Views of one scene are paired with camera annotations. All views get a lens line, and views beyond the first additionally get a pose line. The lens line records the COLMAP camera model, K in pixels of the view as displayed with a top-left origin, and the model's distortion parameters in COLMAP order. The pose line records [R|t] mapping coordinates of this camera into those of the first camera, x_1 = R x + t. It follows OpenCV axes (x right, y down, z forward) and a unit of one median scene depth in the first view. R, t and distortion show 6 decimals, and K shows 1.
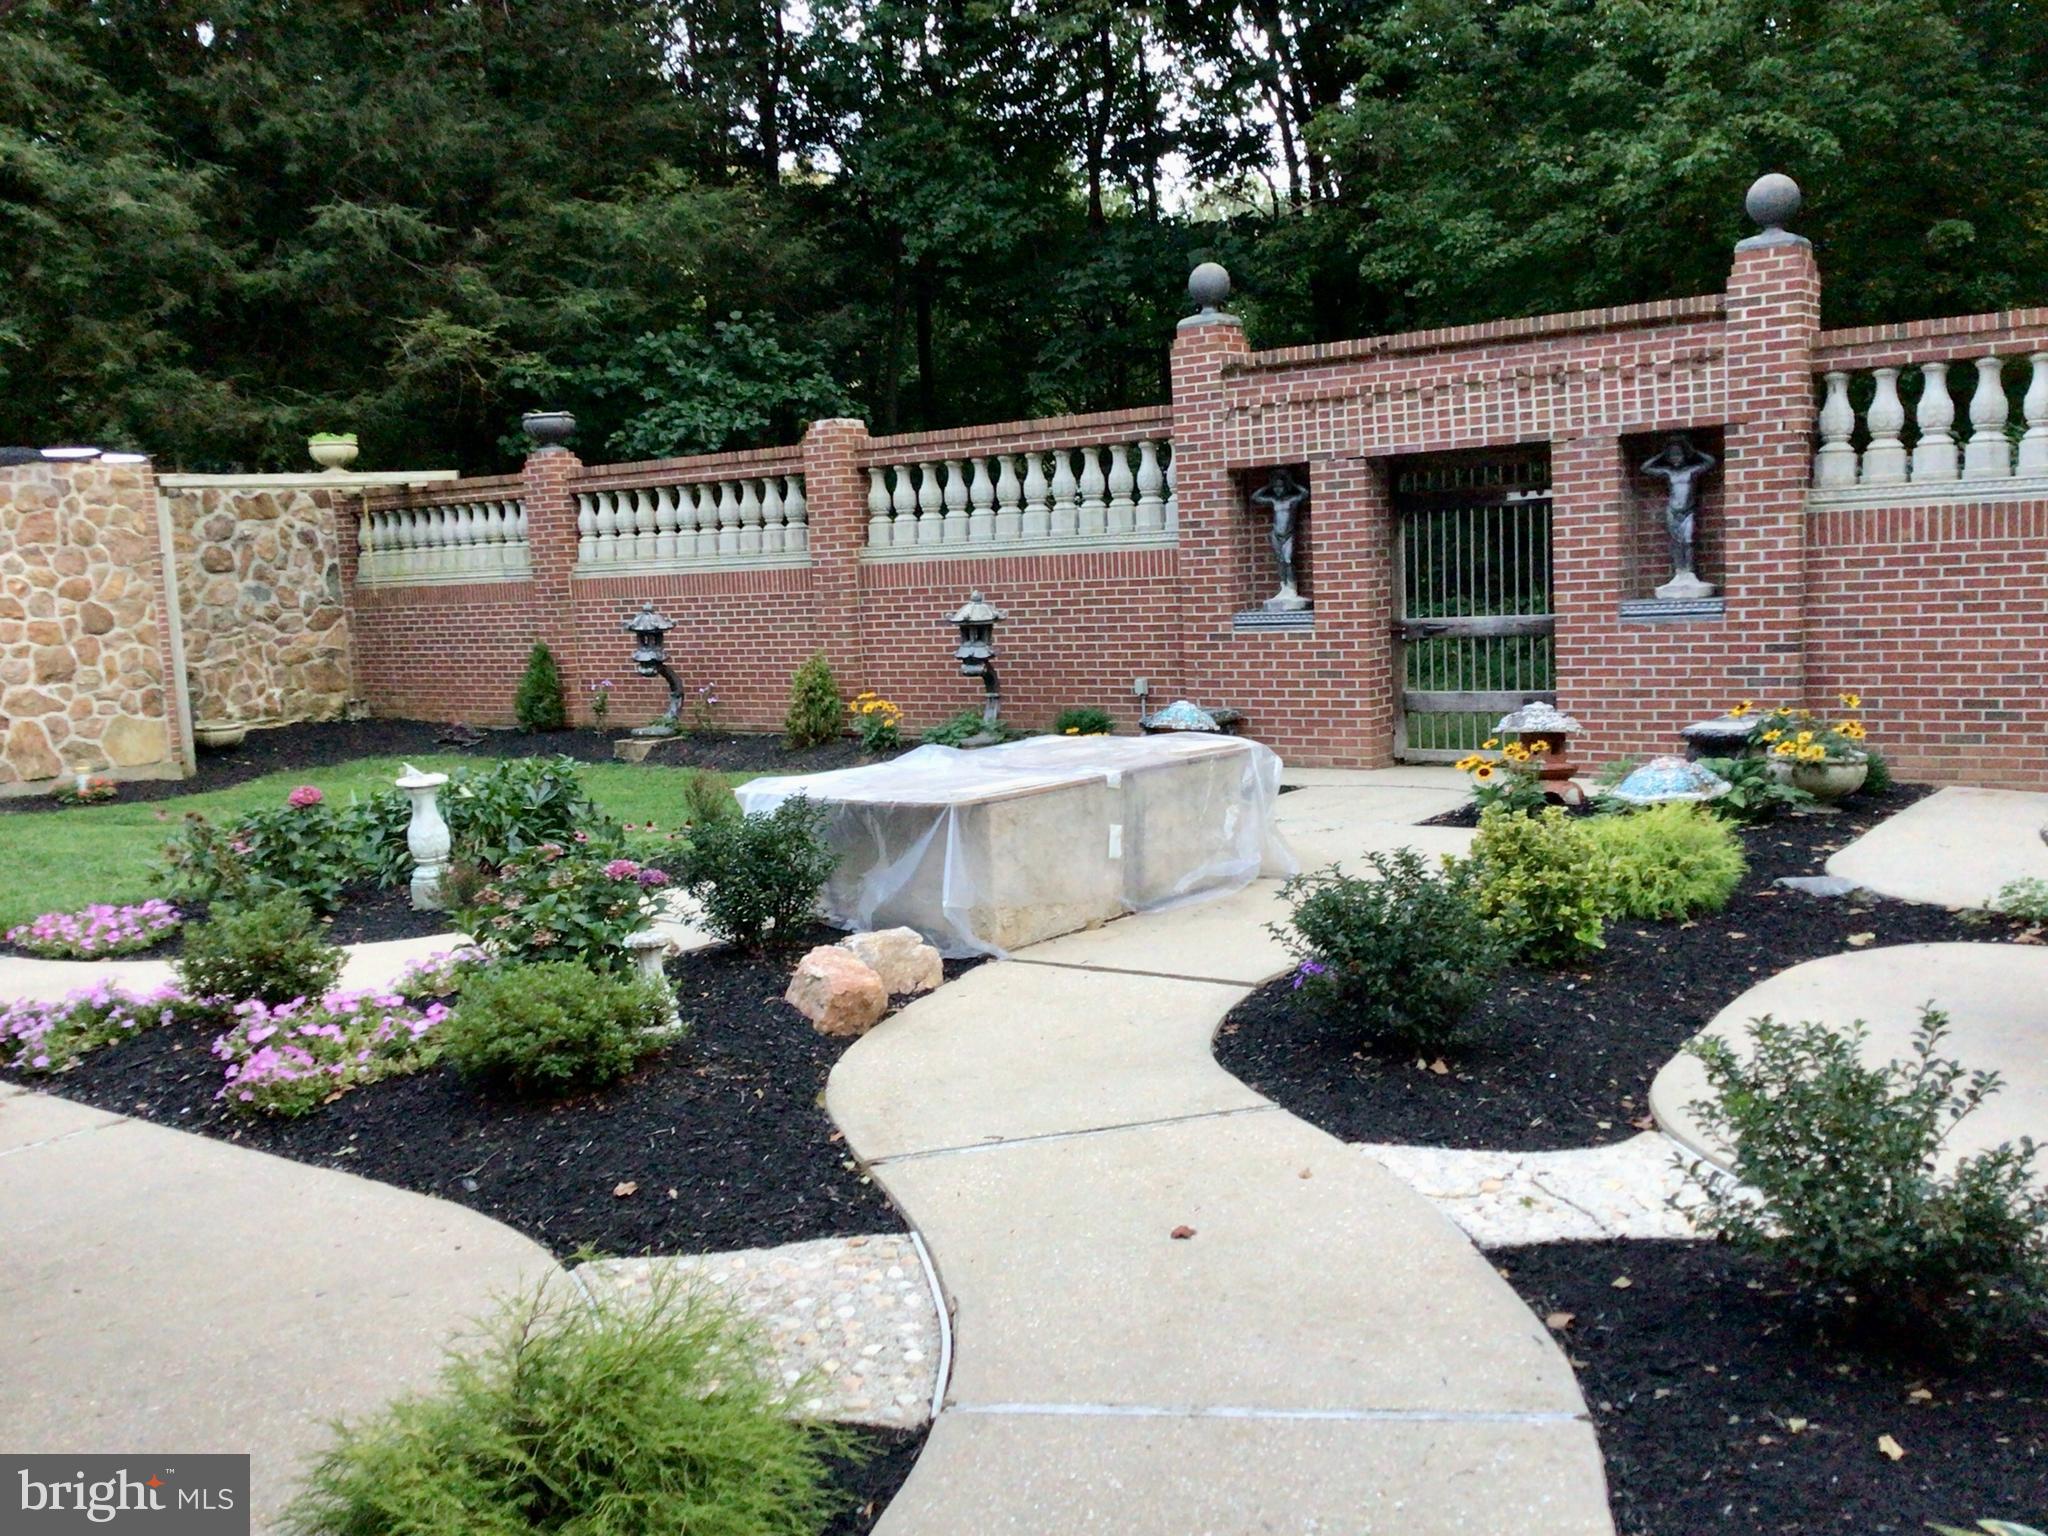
lens RADIAL K [[1832.9, 0, 1013.6], [0, 1832.9, 763.4], [0, 0, 1]] dist [0.112585, -0.199327]
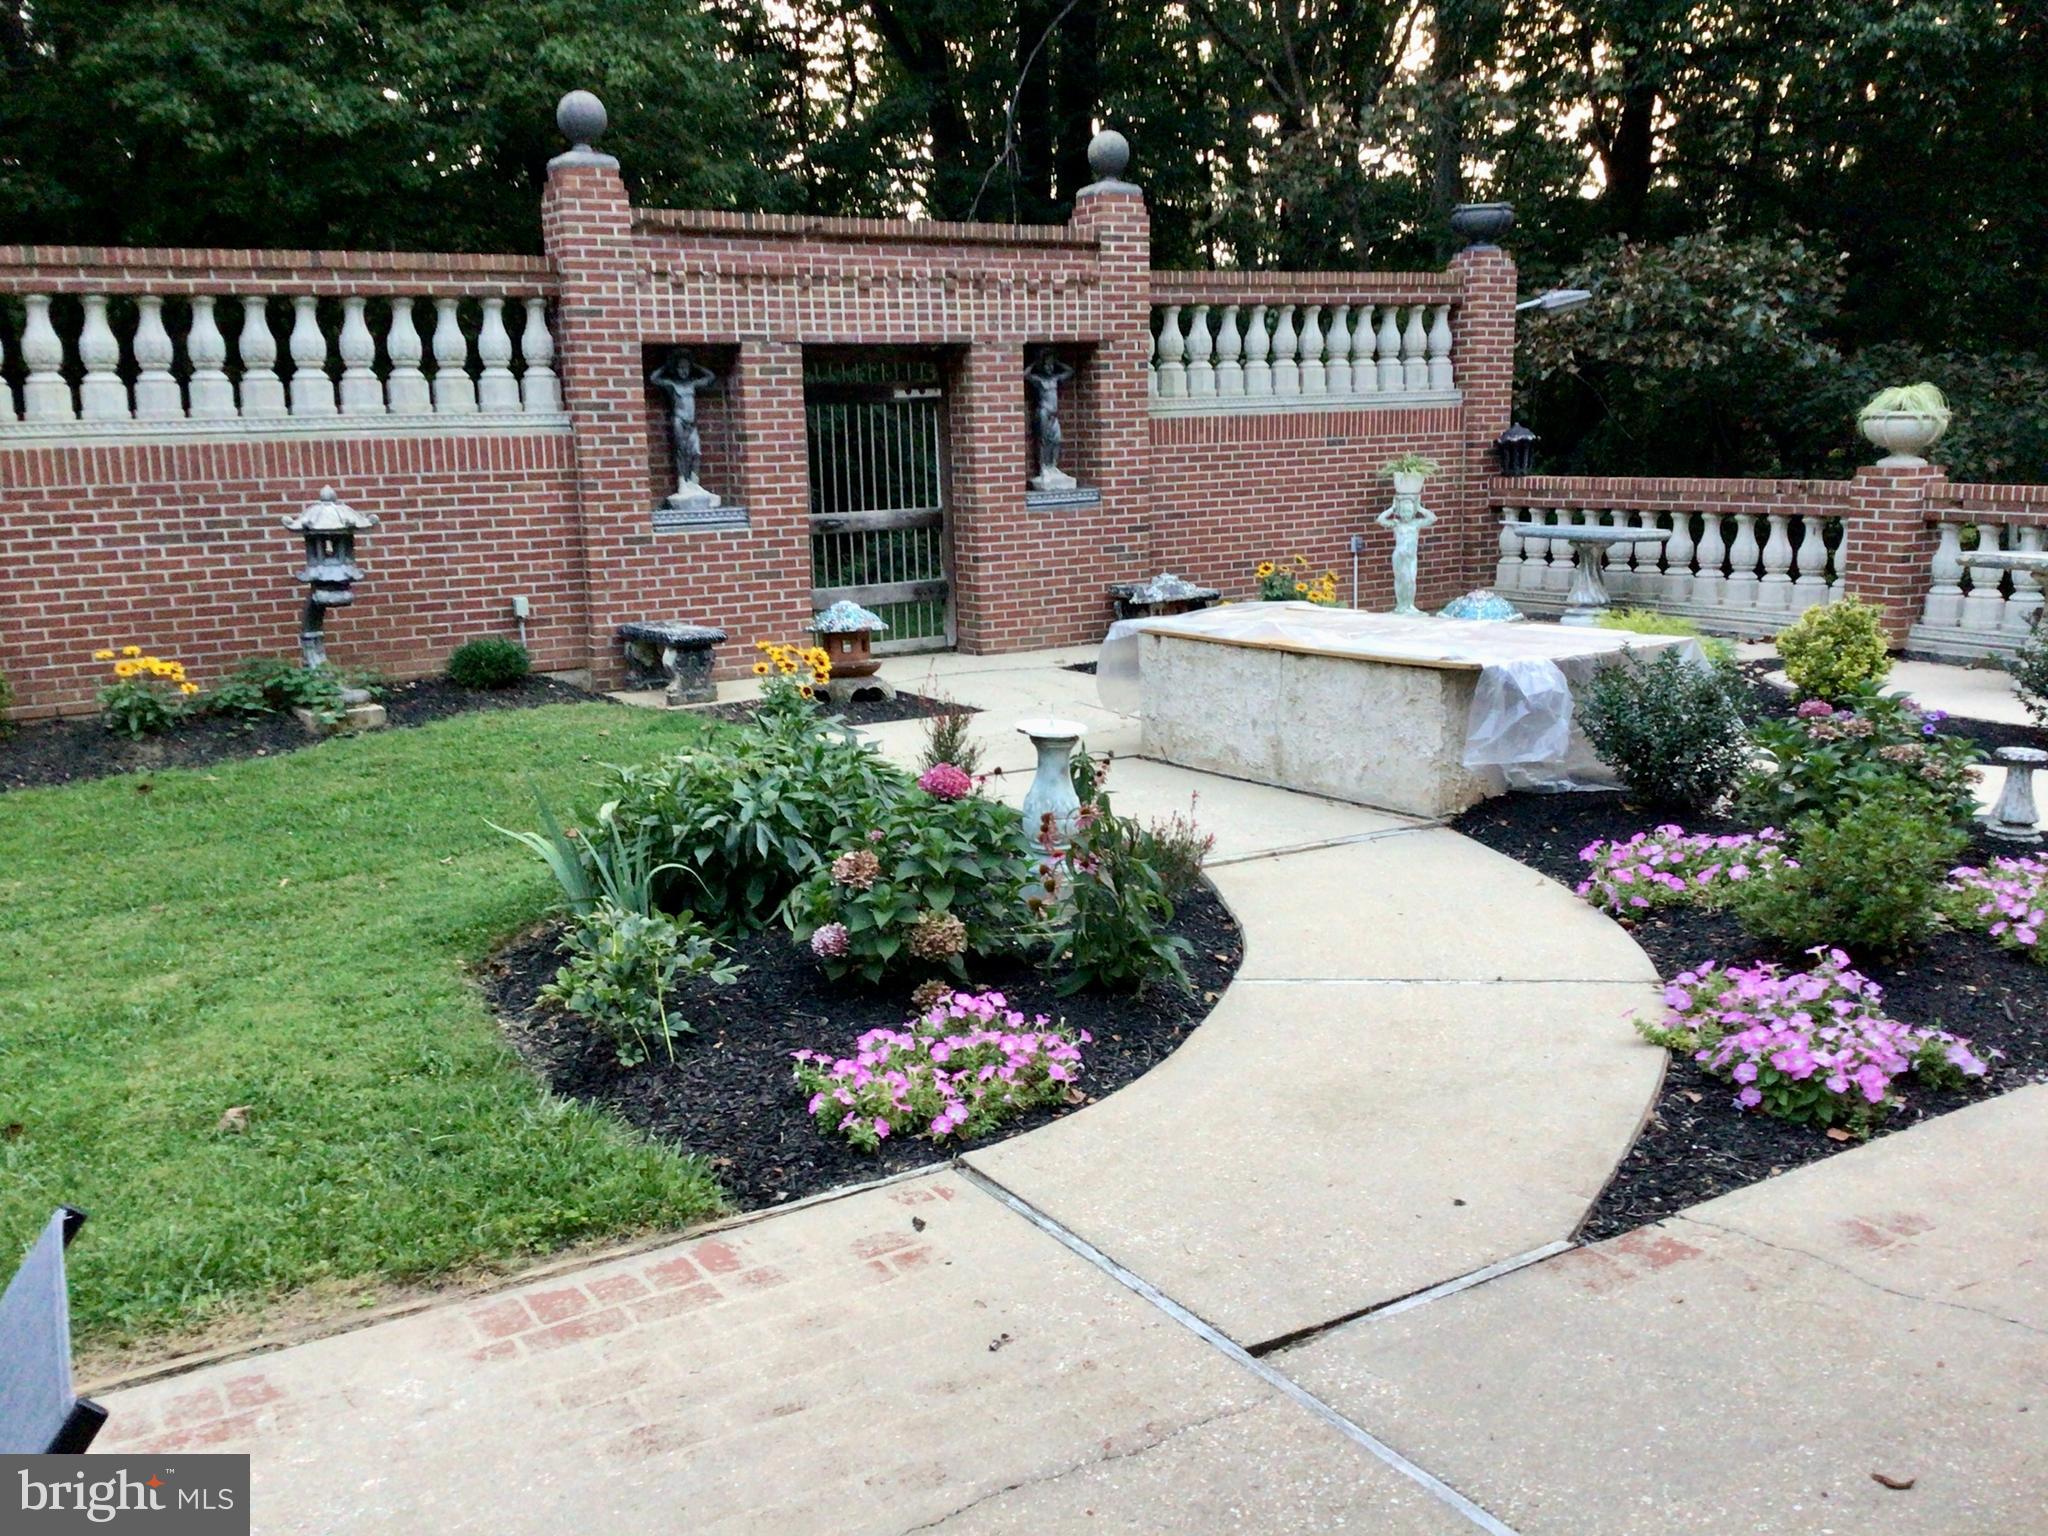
lens RADIAL K [[1832.9, 0, 1027.3], [0, 1832.9, 767.9], [0, 0, 1]] dist [0.112585, -0.199327]
pose [[0.366342, -0.131760, 0.921104, -0.644342], [0.113926, 0.988827, 0.096137, -0.026322], [-0.923480, 0.069719, 0.377260, 0.524691]]
